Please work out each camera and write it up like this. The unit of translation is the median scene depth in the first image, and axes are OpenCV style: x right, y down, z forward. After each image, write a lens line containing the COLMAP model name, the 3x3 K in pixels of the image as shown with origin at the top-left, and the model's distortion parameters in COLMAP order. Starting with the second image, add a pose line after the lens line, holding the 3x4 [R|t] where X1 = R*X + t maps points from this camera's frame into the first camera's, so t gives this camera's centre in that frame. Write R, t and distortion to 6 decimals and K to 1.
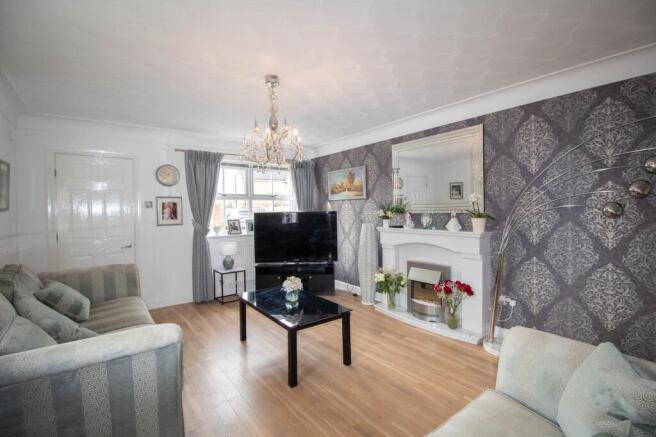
lens RADIAL K [[306.4, 0, 347.0], [0, 306.4, 214.0], [0, 0, 1]] dist [-0.001279, -0.000223]
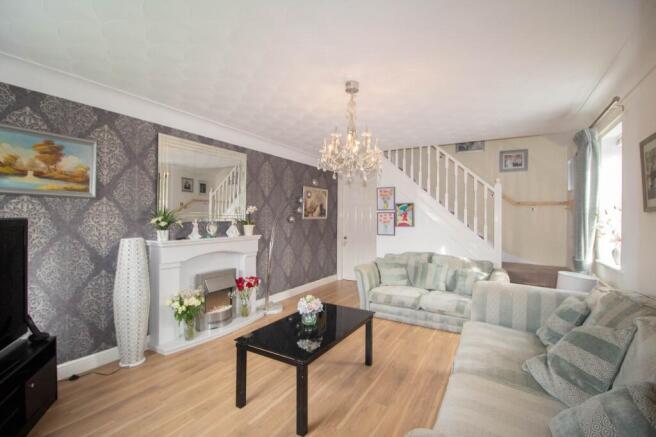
lens RADIAL K [[306.4, 0, 328.9], [0, 306.4, 219.1], [0, 0, 1]] dist [-0.001279, -0.000223]
pose [[-0.349896, 0.017520, 0.936625, -0.650224], [0.024988, 0.999644, -0.009364, 0.006889], [-0.936455, 0.020128, -0.350209, 0.798026]]
